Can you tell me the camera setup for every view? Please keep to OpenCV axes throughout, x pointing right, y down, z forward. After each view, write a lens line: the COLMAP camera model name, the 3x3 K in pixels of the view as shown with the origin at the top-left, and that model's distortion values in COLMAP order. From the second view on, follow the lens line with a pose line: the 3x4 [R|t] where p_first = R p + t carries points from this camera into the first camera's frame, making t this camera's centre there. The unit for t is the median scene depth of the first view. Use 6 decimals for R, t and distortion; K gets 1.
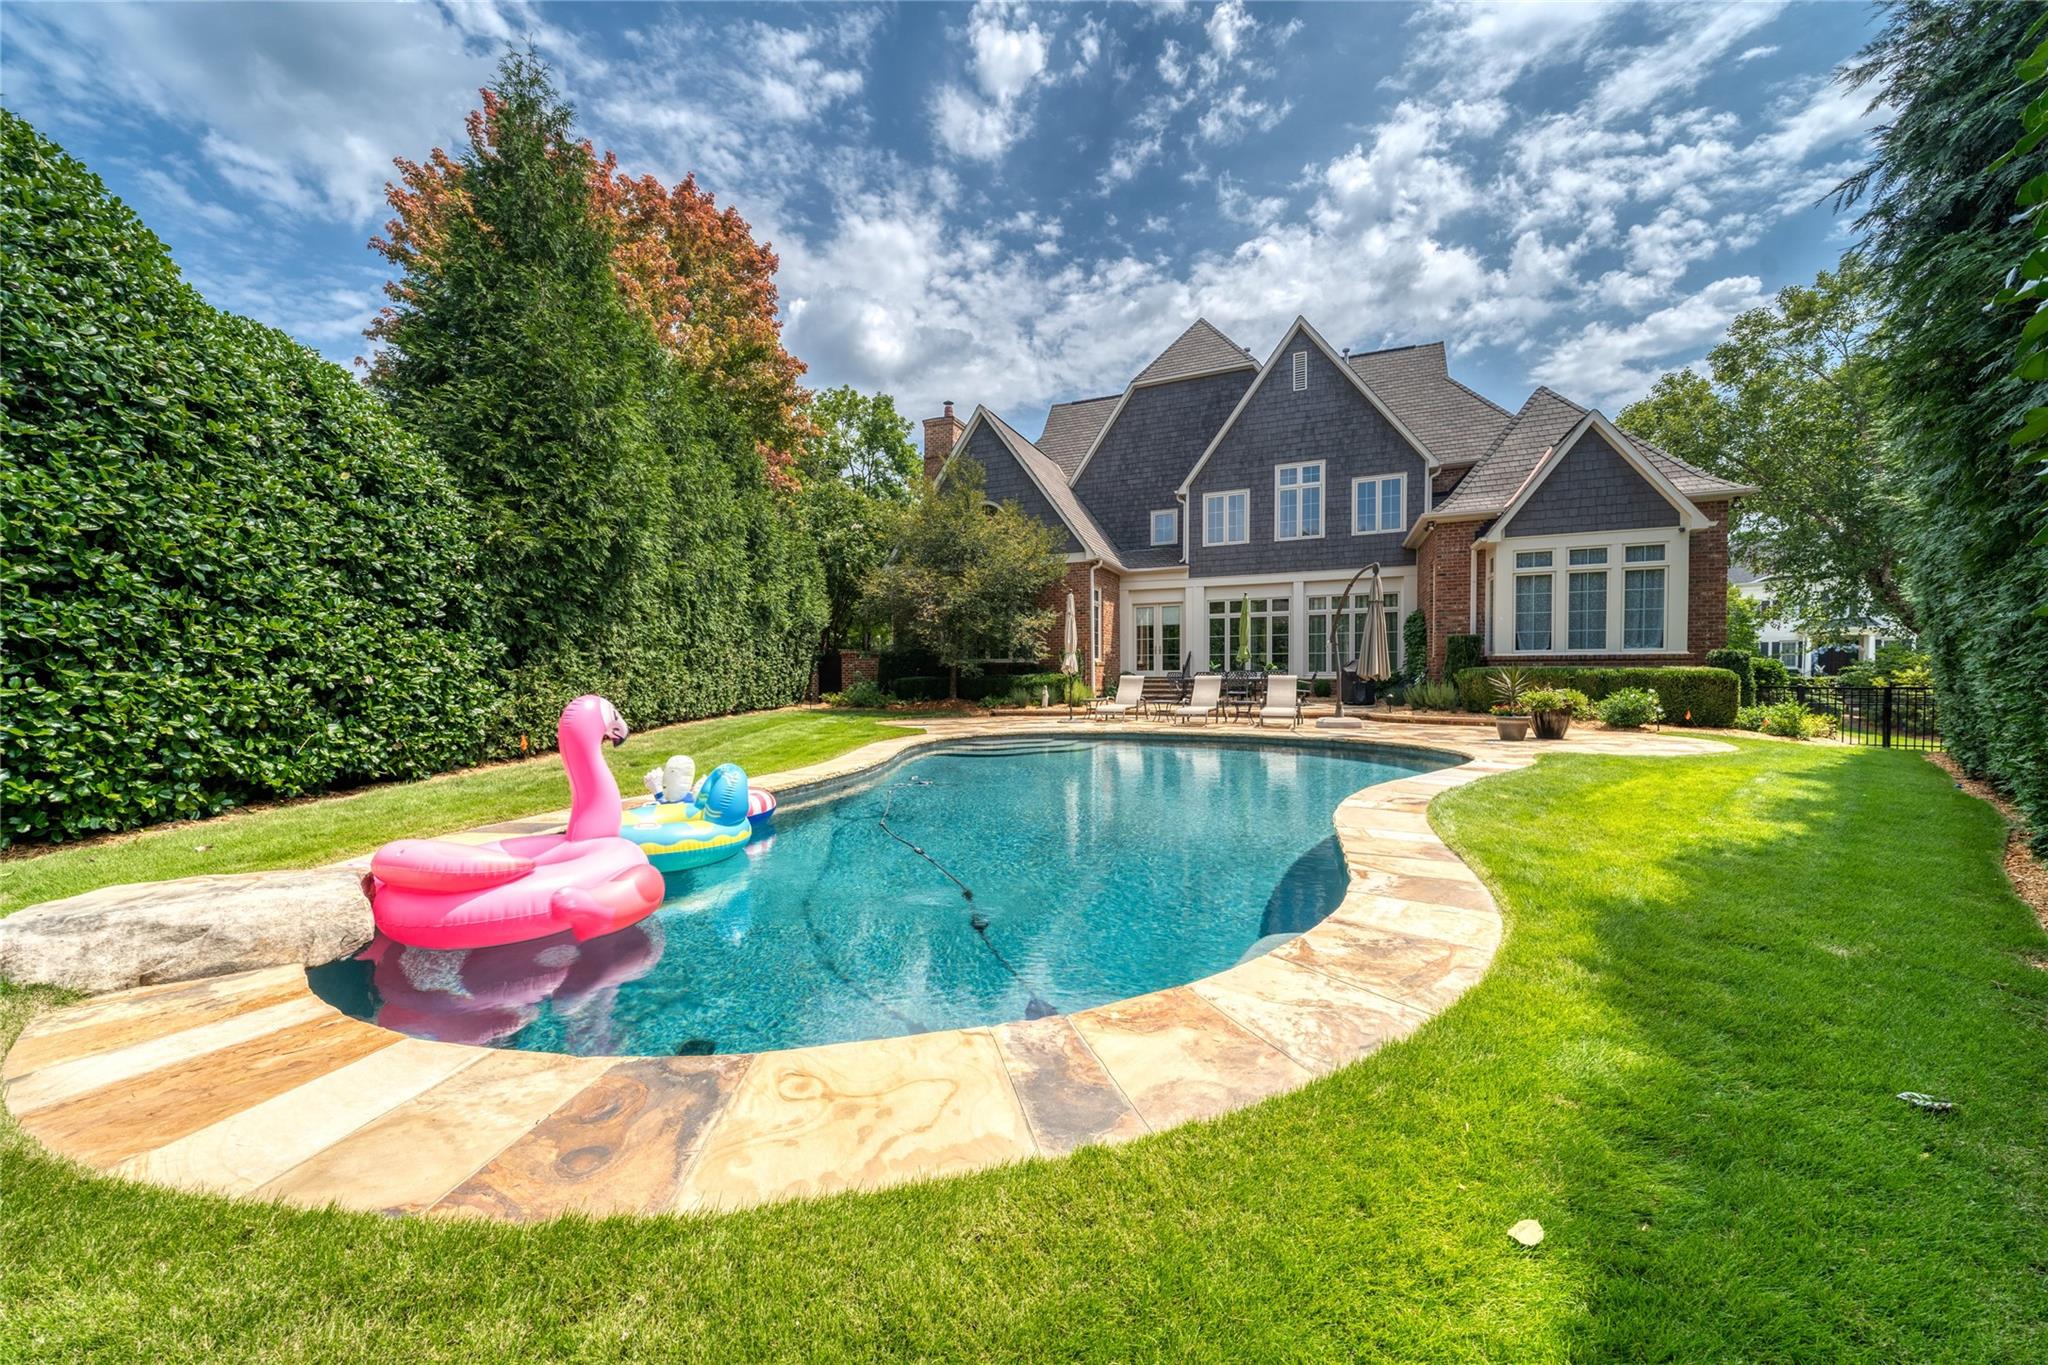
lens RADIAL K [[691.0, 0, 1020.4], [0, 691.0, 688.8], [0, 0, 1]] dist [-0.014127, -0.000281]
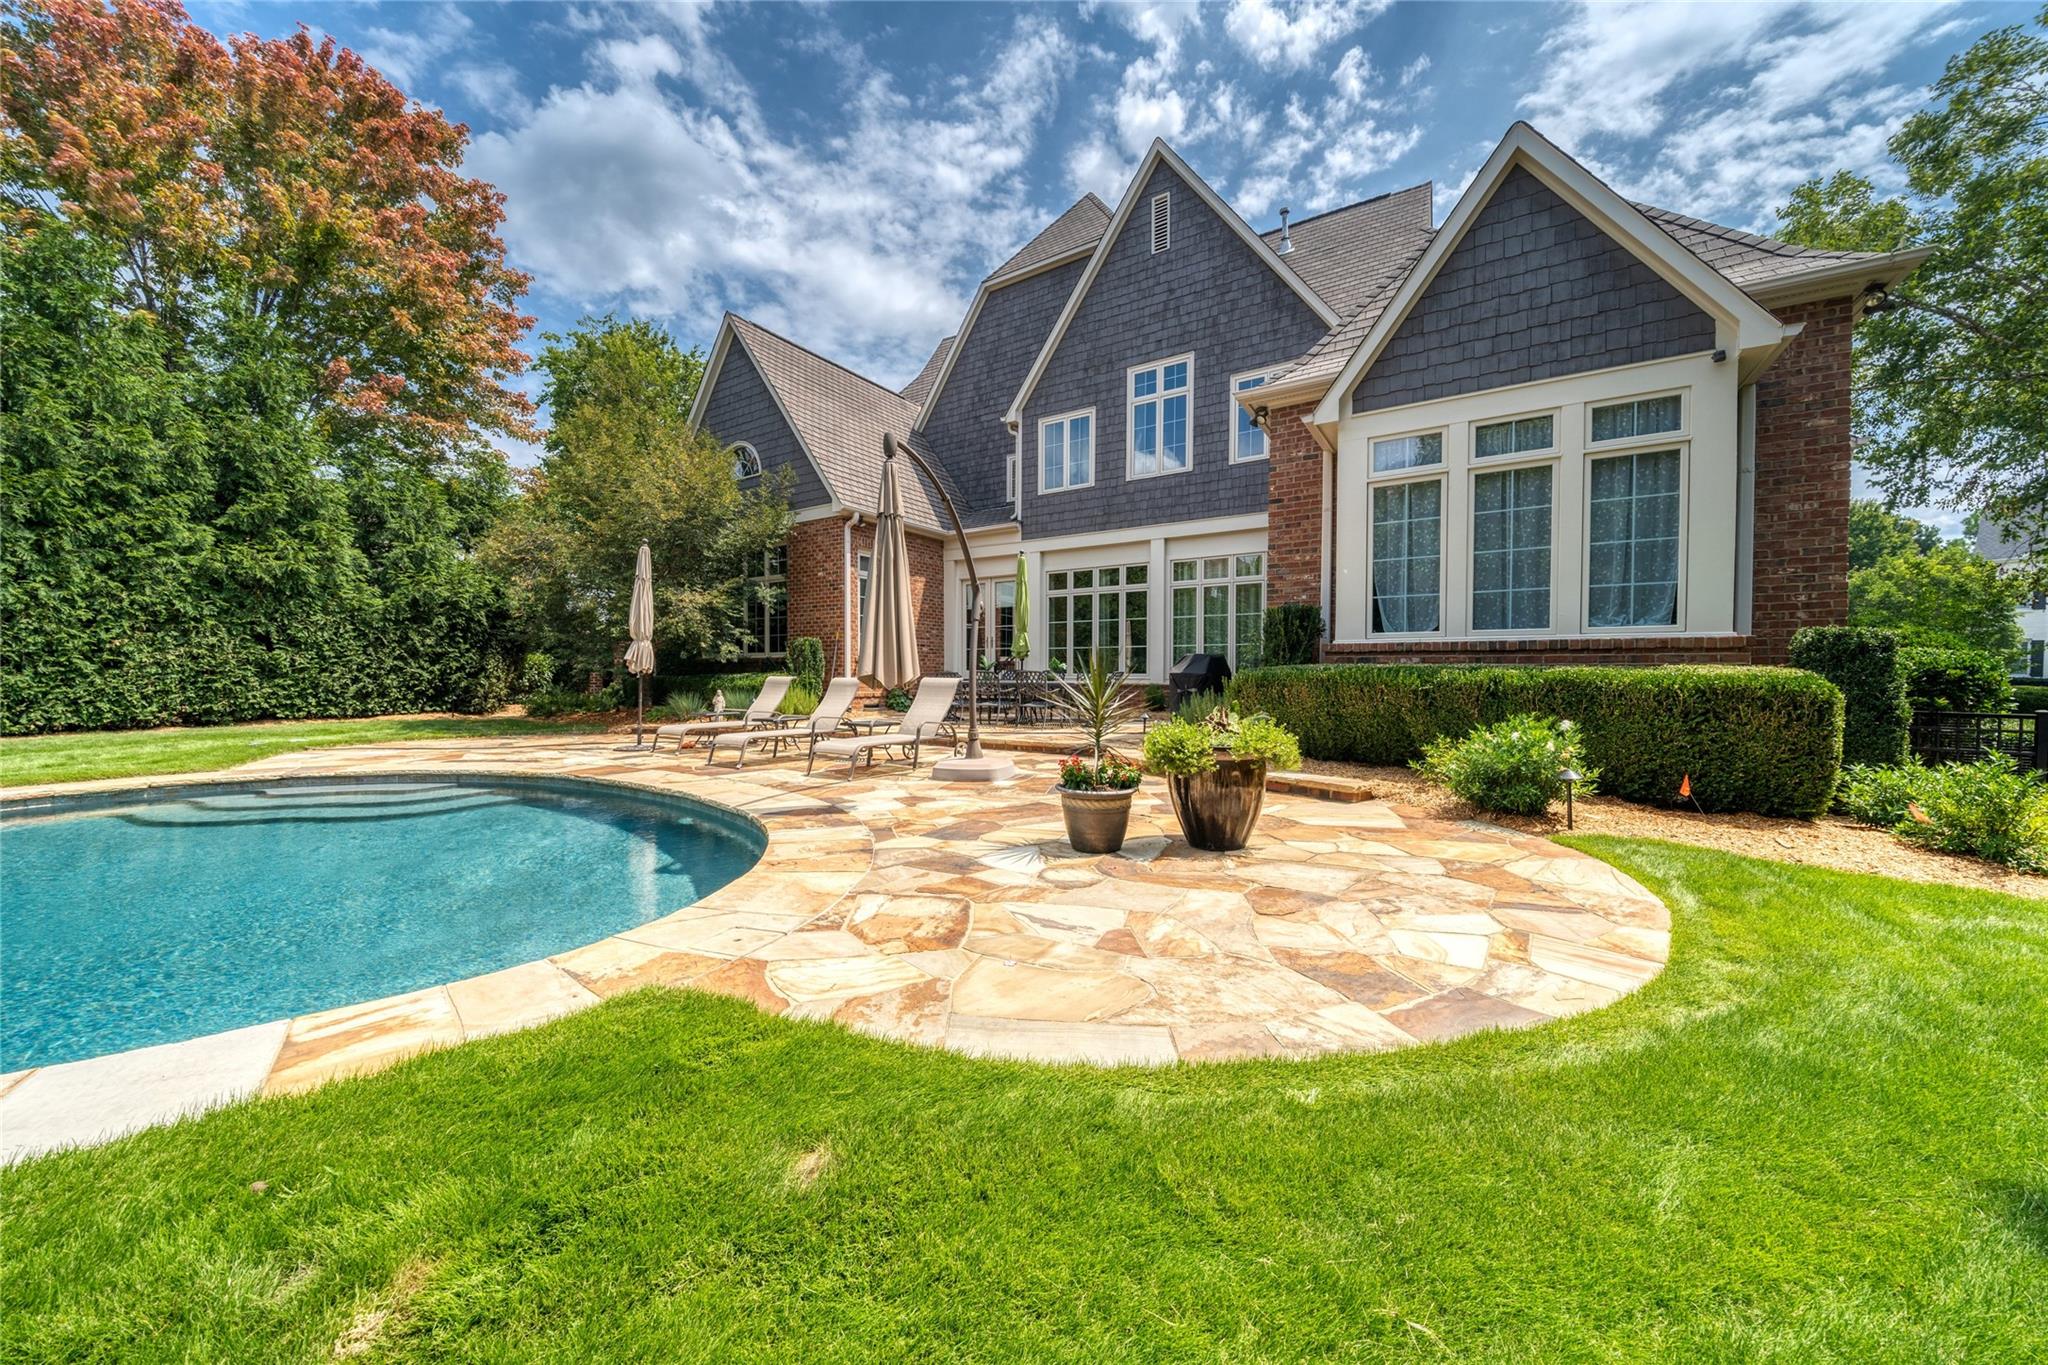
lens RADIAL K [[691.0, 0, 1026.1], [0, 691.0, 689.4], [0, 0, 1]] dist [-0.014127, -0.000281]
pose [[0.986213, 0.012596, -0.164998, 0.399345], [-0.012783, 0.999918, -0.000070, -0.007896], [0.164984, 0.002178, 0.986294, 0.326318]]
